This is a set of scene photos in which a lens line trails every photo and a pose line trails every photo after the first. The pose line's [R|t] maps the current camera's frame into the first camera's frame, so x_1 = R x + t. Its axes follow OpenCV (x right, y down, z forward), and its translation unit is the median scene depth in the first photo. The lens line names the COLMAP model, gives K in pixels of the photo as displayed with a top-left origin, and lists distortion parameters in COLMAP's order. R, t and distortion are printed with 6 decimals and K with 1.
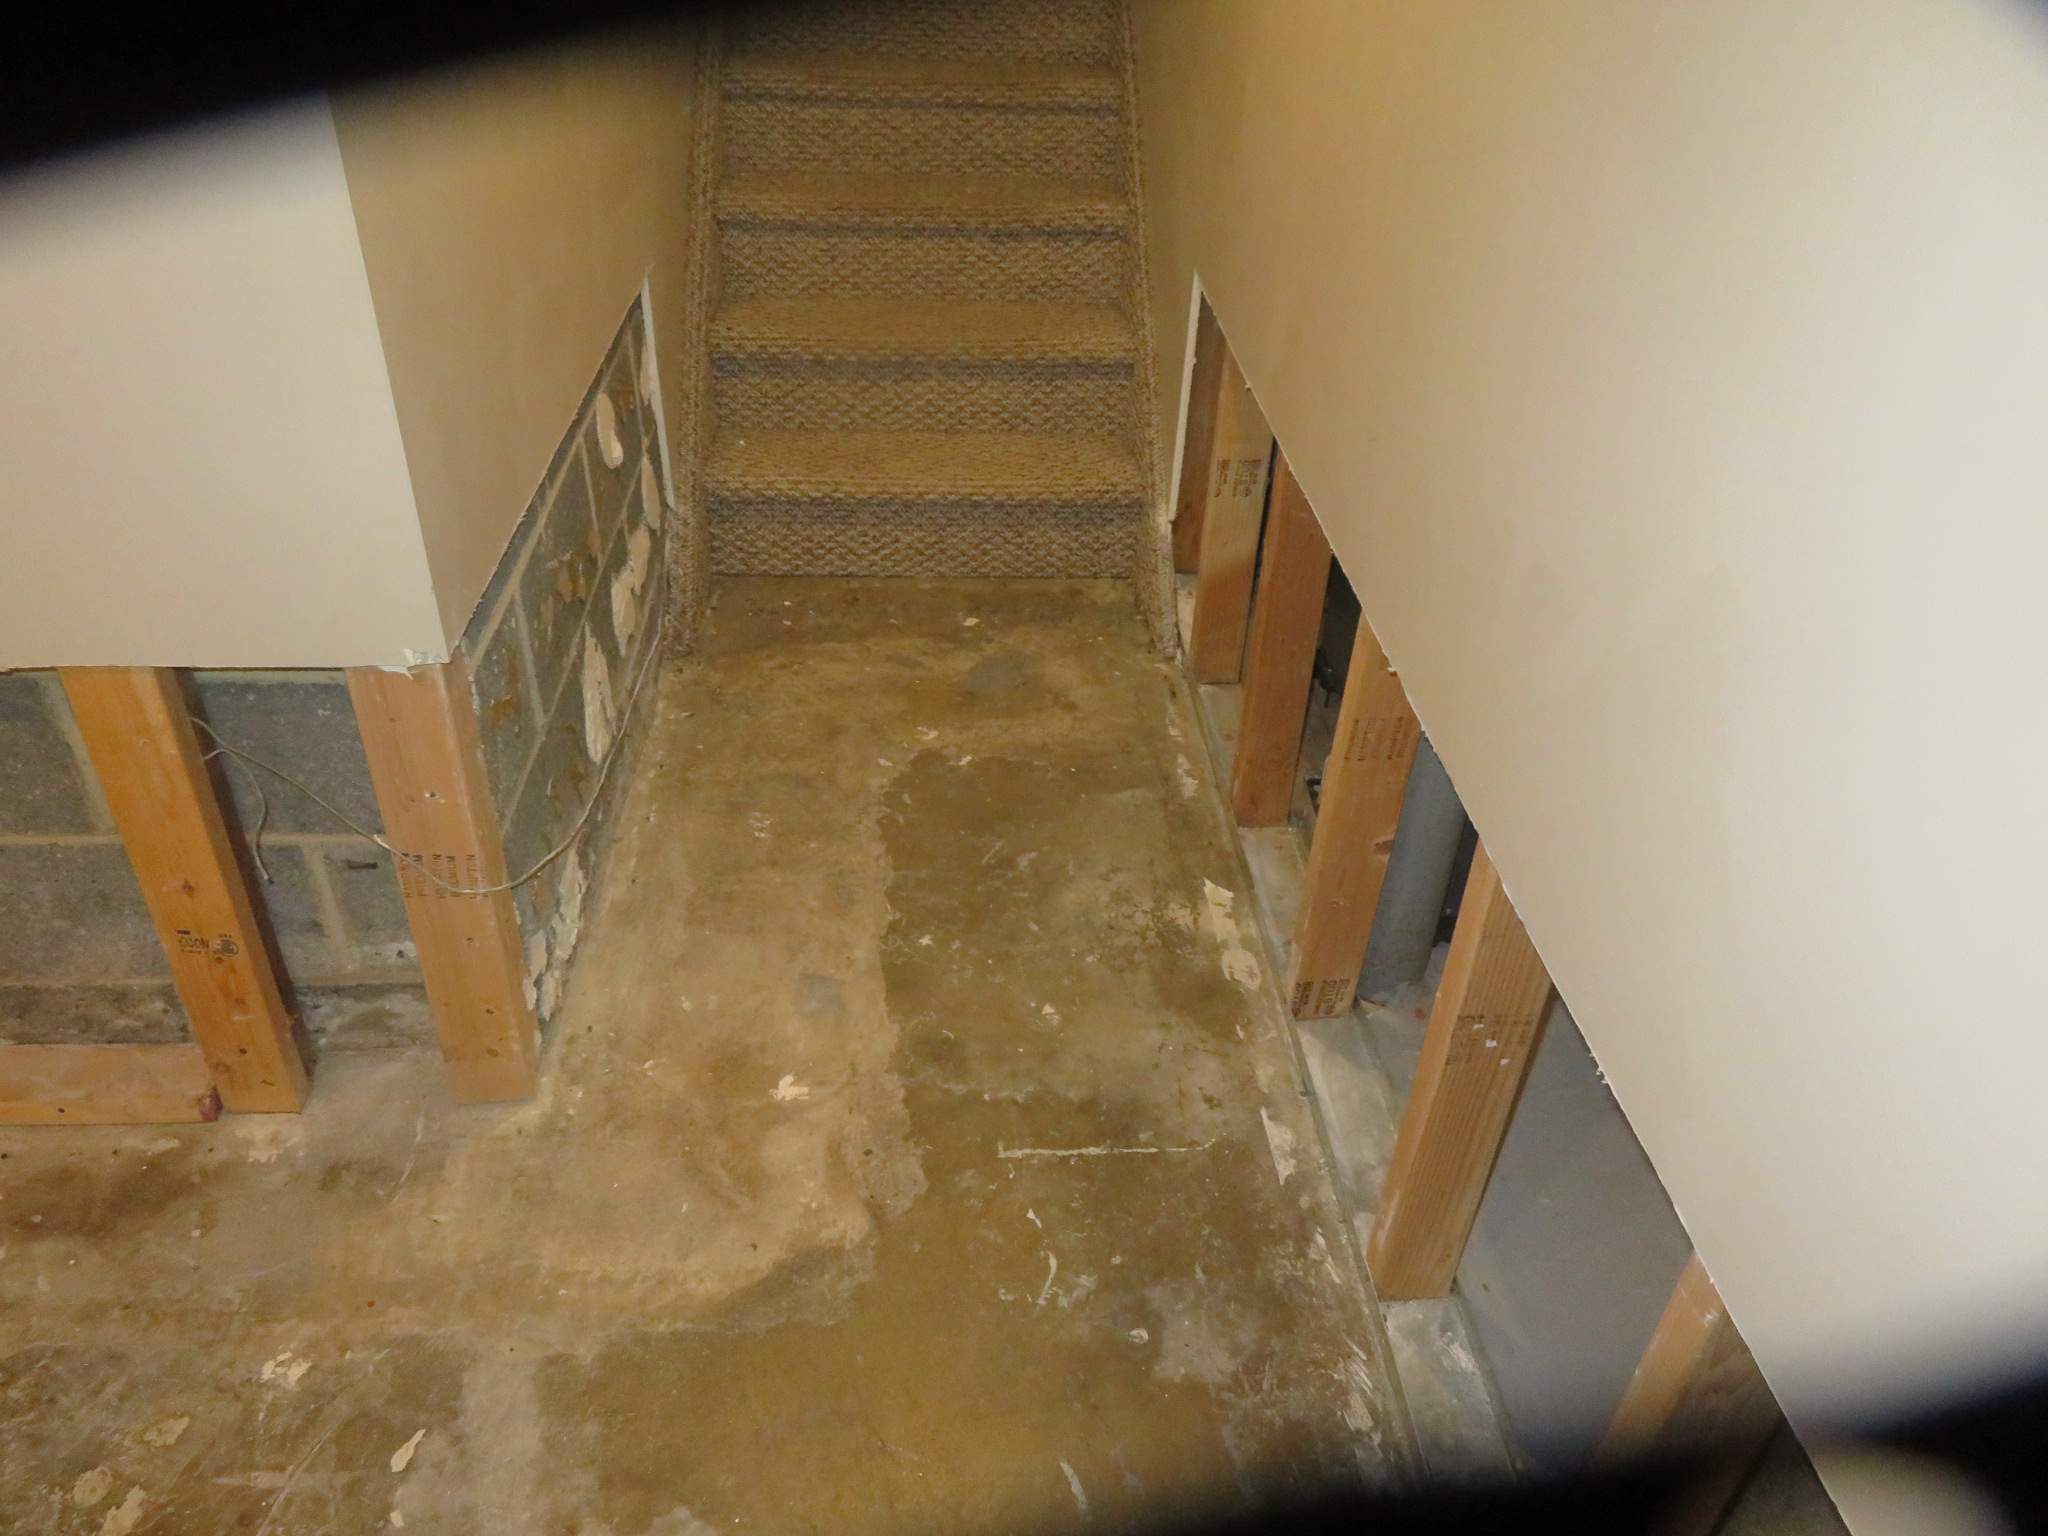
lens RADIAL K [[1469.2, 0, 1023.6], [0, 1469.2, 761.6], [0, 0, 1]] dist [-0.007158, 0.003227]
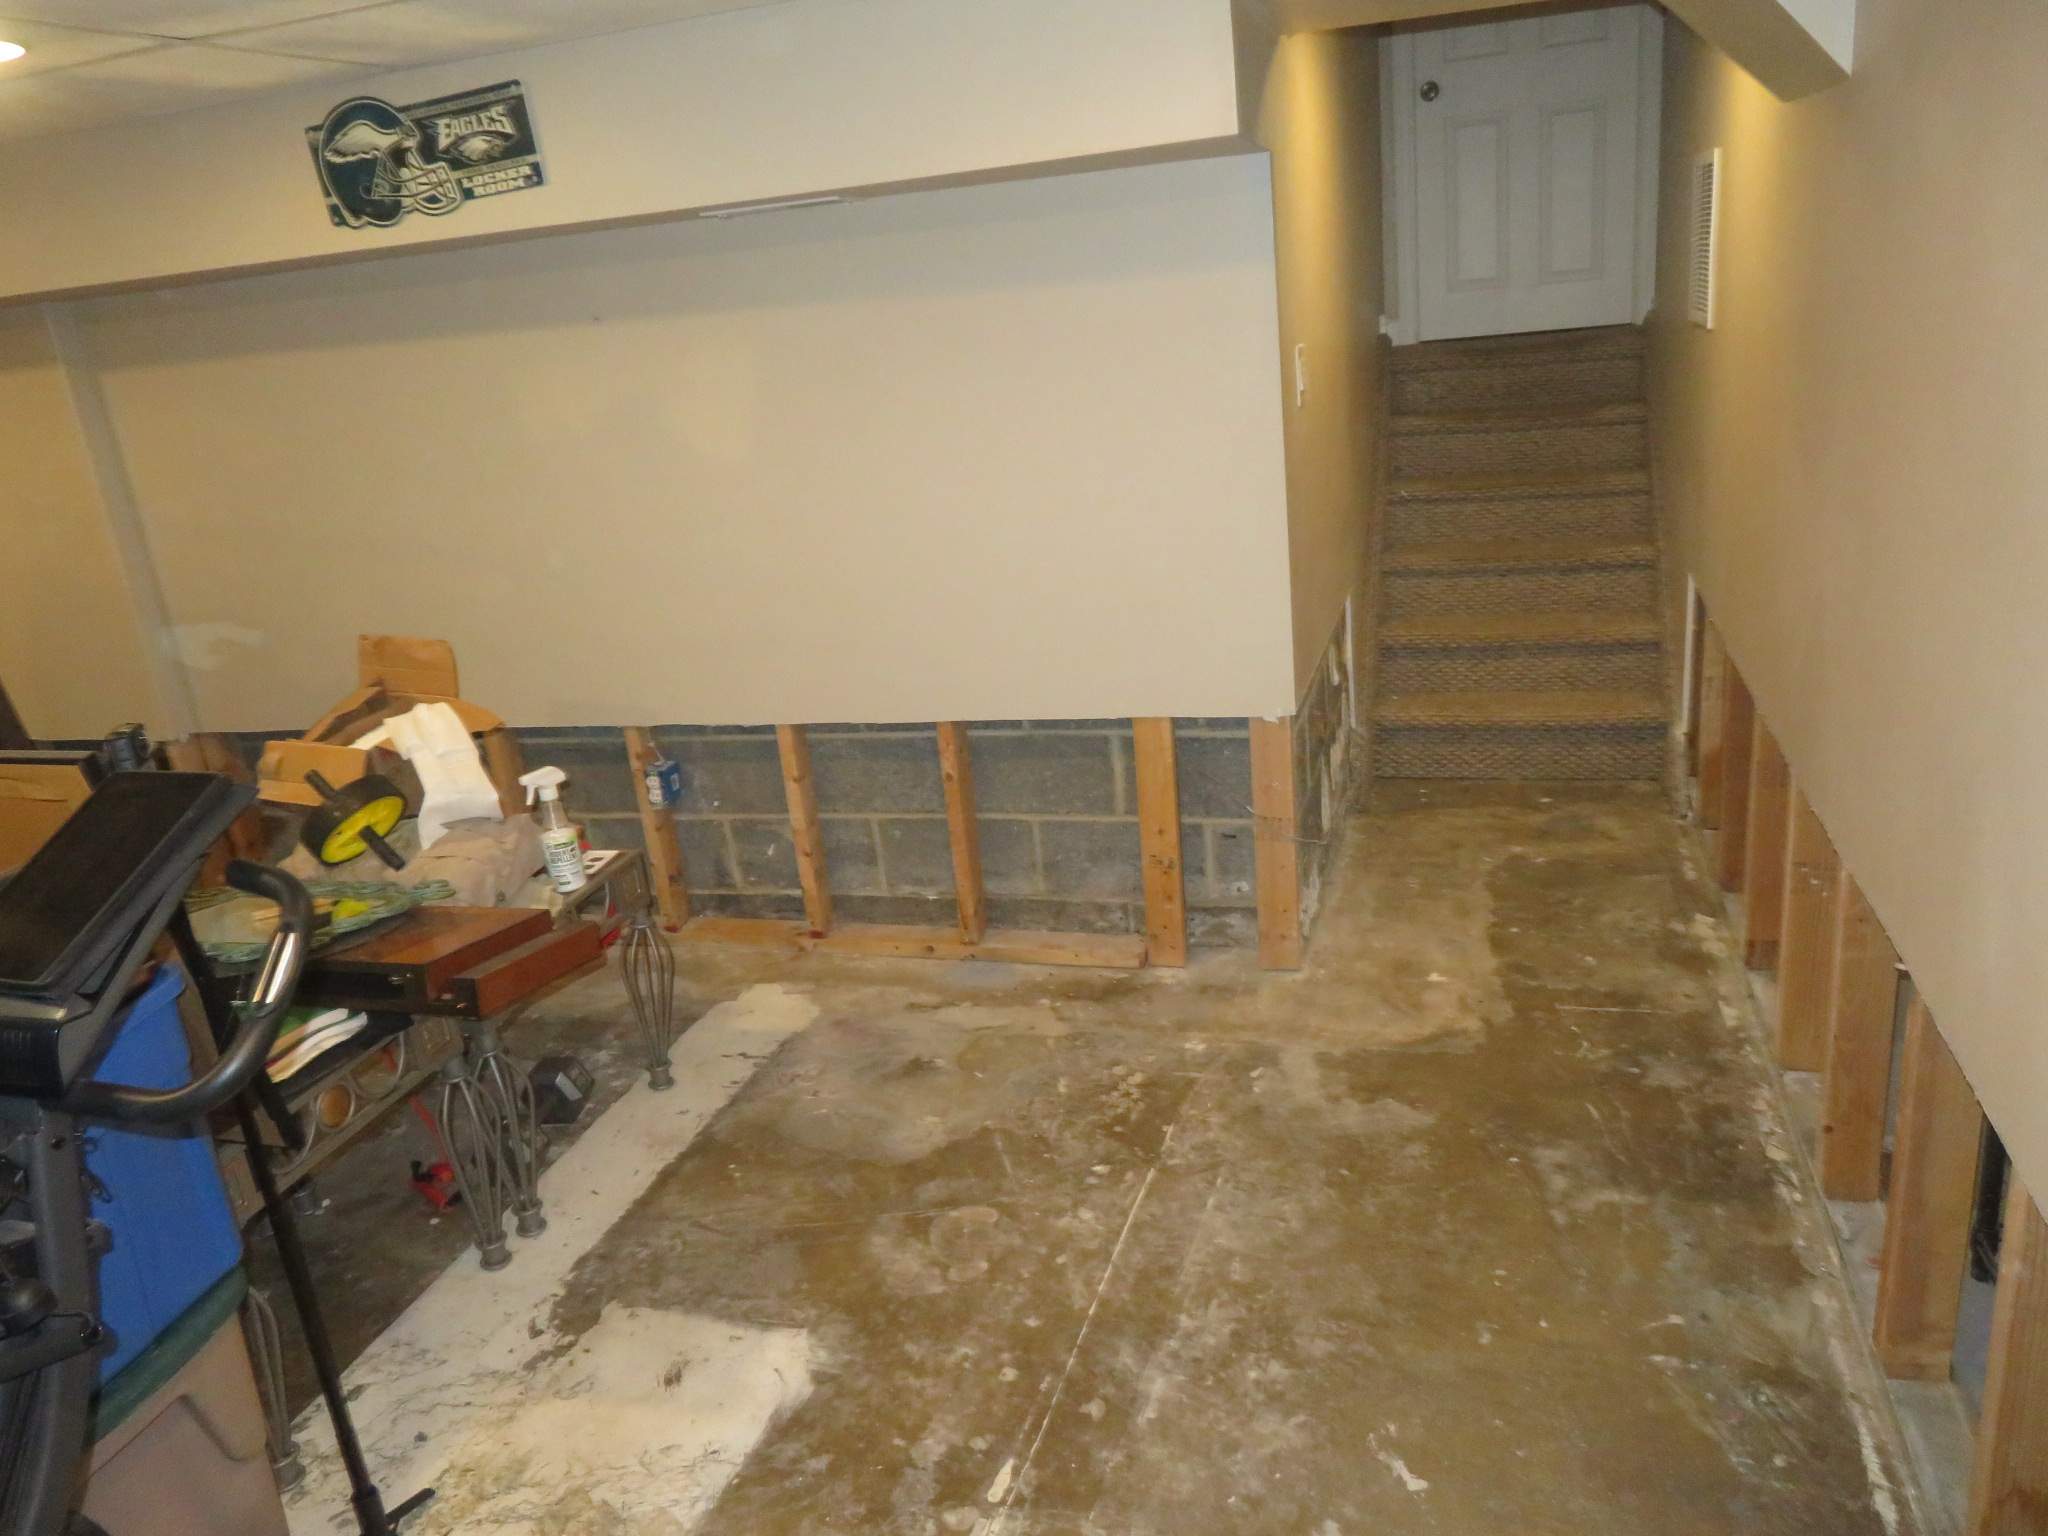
lens RADIAL K [[1469.2, 0, 1023.6], [0, 1469.2, 761.6], [0, 0, 1]] dist [-0.007158, 0.003227]
pose [[0.926222, -0.012450, -0.376773, 0.056369], [-0.092518, 0.961380, -0.259207, 0.473330], [0.365449, 0.274941, 0.889300, -0.870568]]
